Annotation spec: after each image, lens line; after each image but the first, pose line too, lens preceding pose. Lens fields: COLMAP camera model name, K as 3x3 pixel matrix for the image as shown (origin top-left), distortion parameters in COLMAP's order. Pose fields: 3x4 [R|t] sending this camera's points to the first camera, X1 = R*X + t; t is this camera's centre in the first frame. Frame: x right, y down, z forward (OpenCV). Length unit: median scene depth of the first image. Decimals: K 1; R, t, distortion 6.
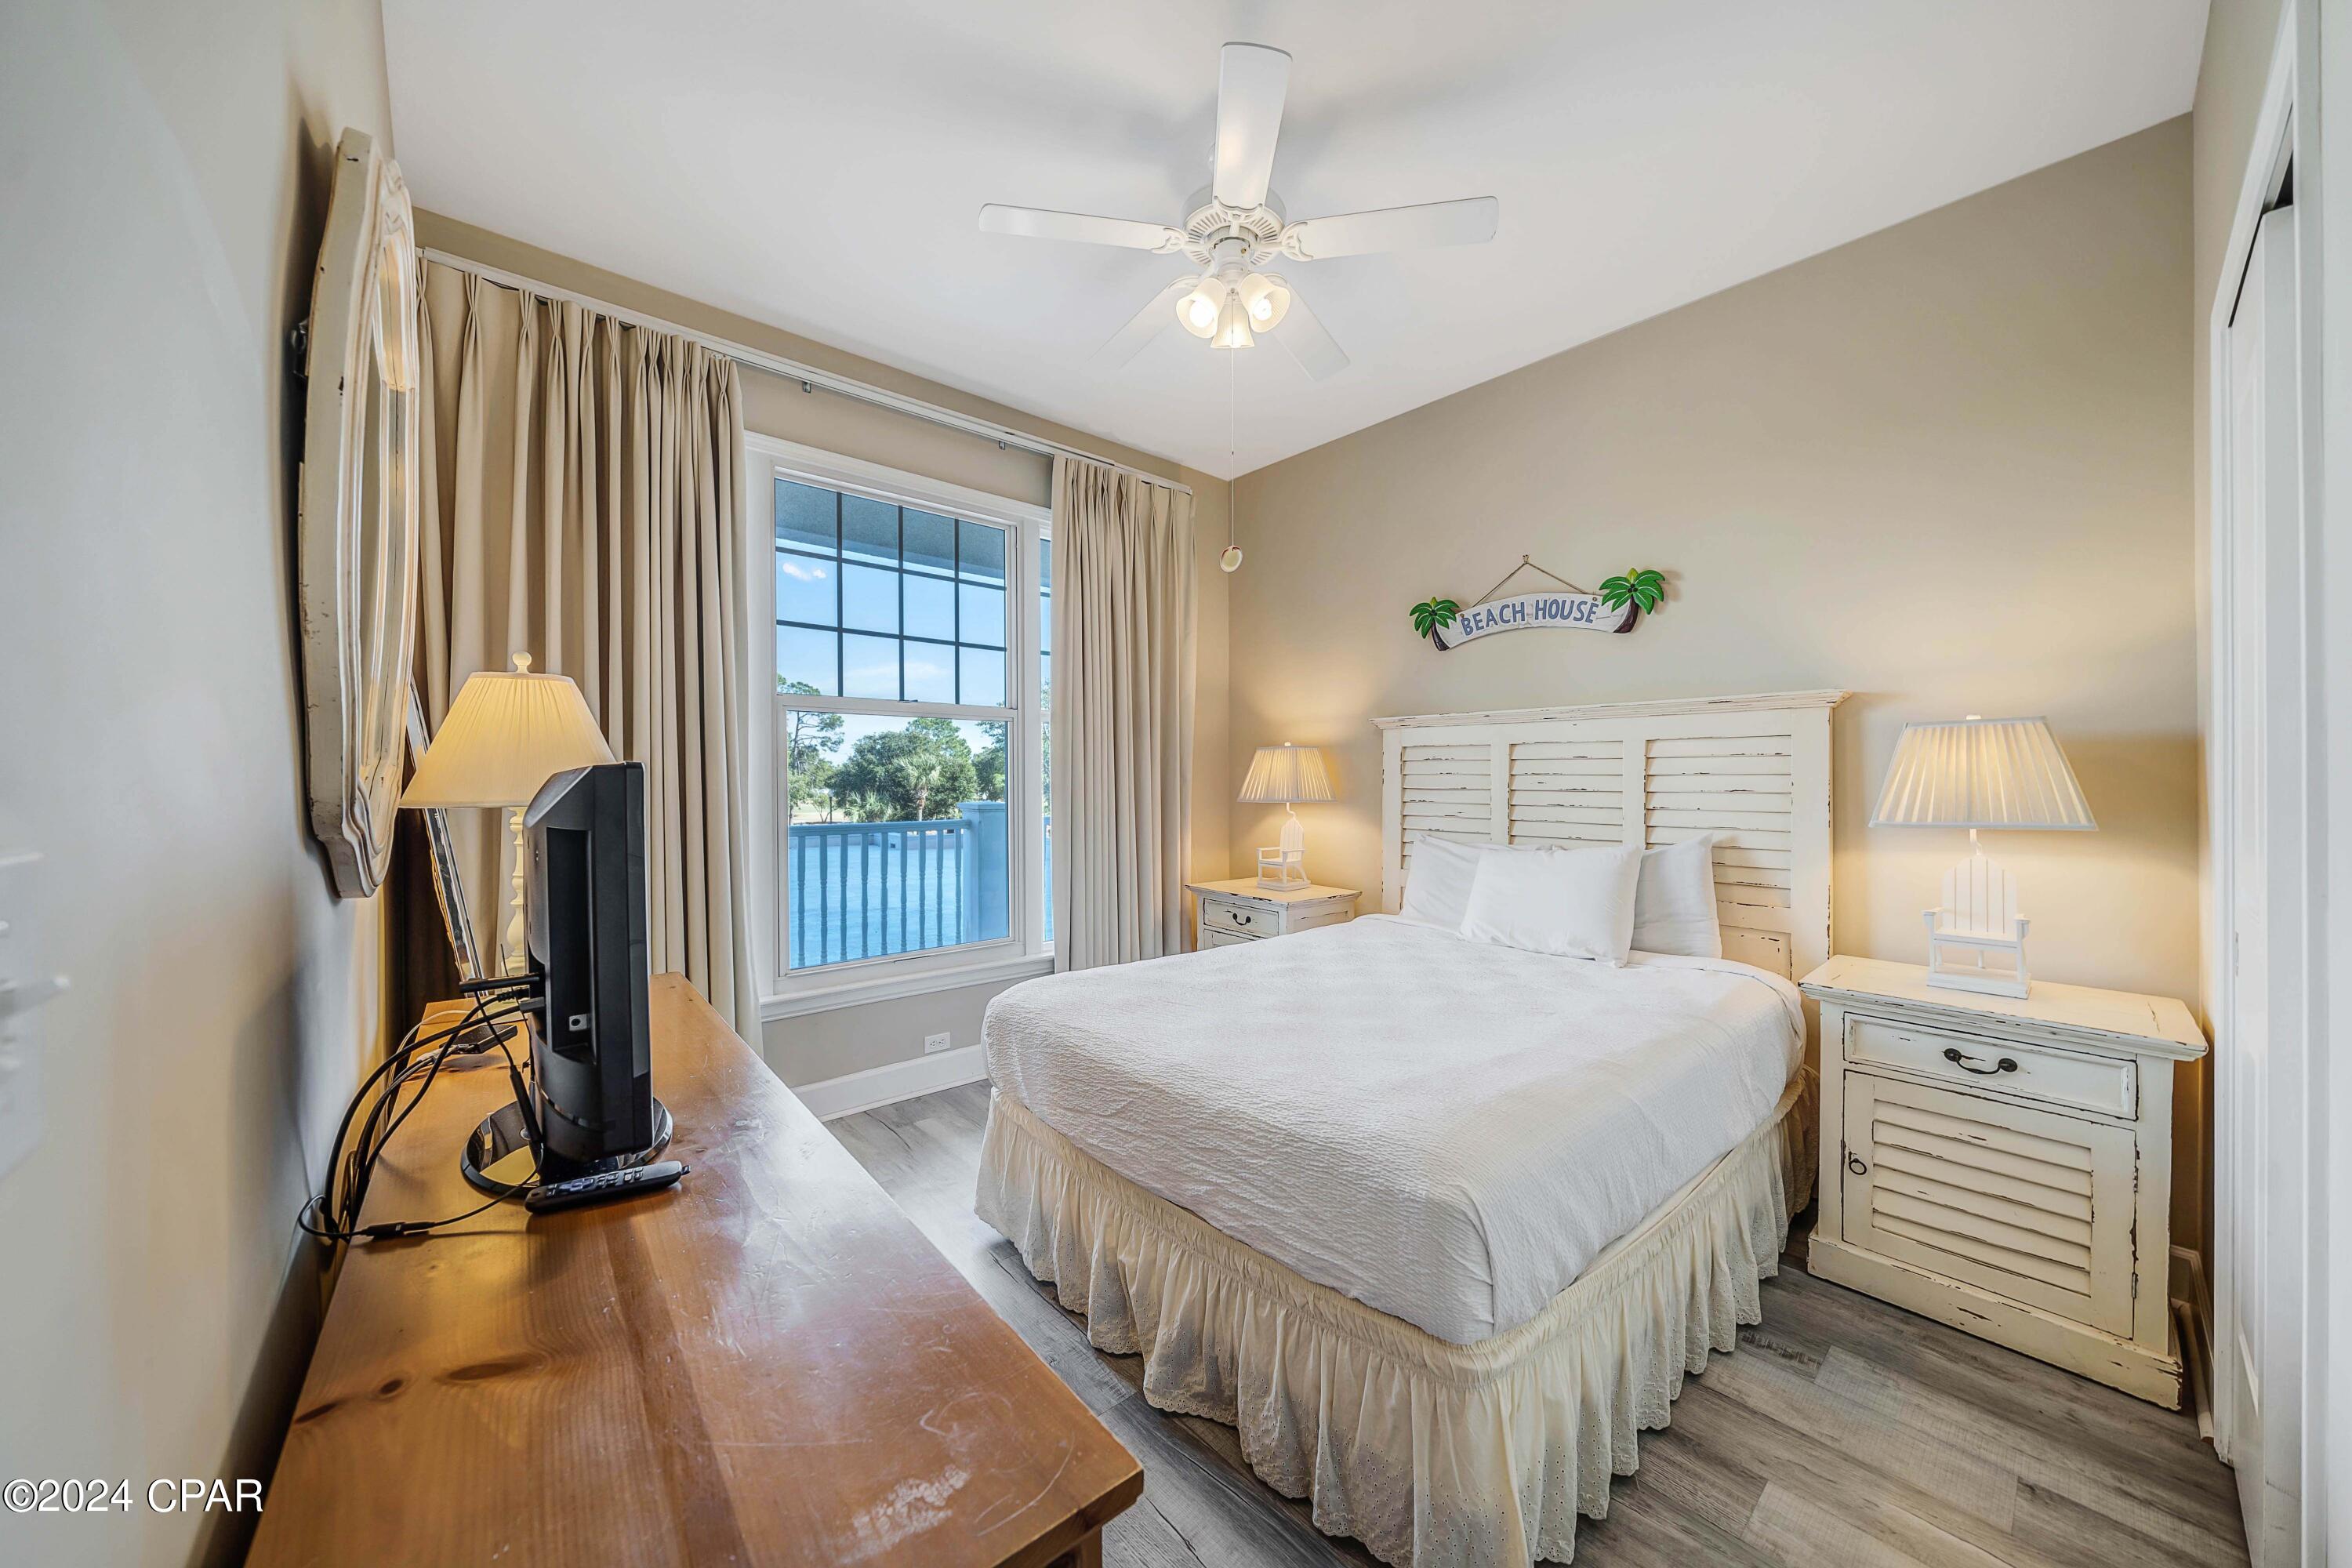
lens RADIAL K [[834.5, 0, 1166.4], [0, 834.5, 776.4], [0, 0, 1]] dist [-0.008131, -0.000226]
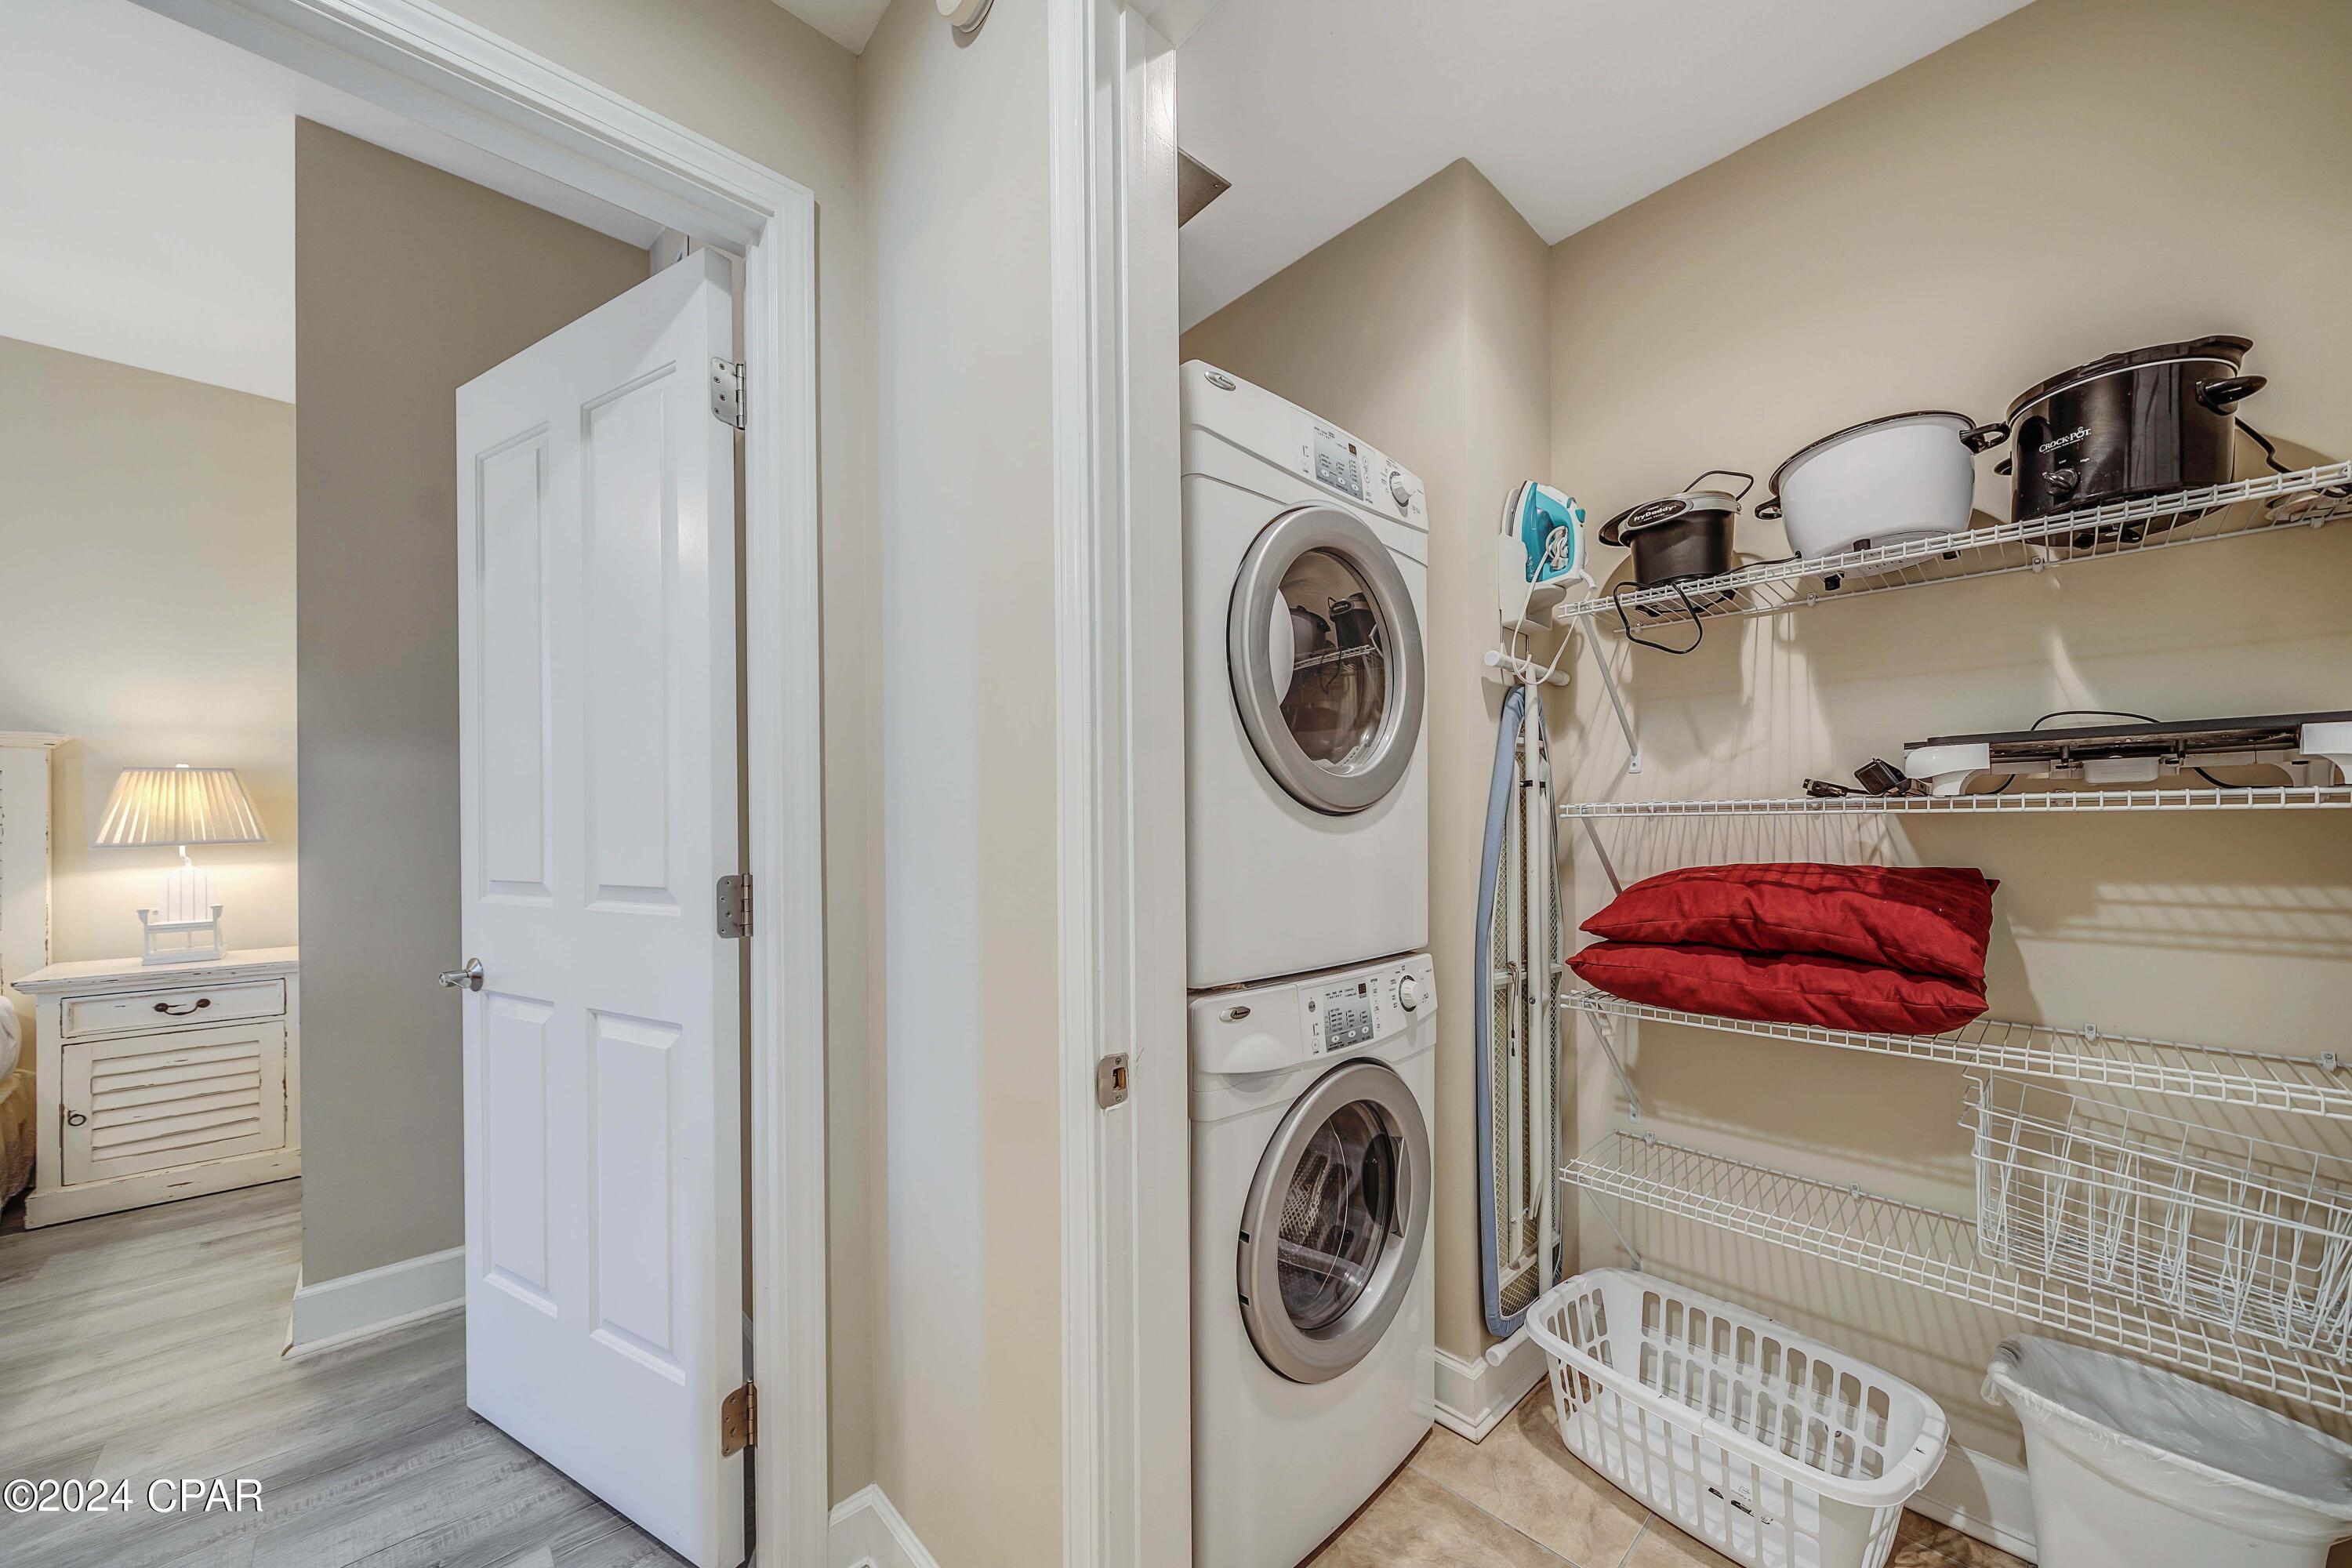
lens RADIAL K [[834.5, 0, 1163.8], [0, 834.5, 798.0], [0, 0, 1]] dist [-0.008131, -0.000226]
pose [[-0.032947, 0.007756, 0.999427, -0.470409], [0.004257, 0.999962, -0.007620, 0.001415], [-0.999448, 0.004004, -0.032978, -0.612499]]
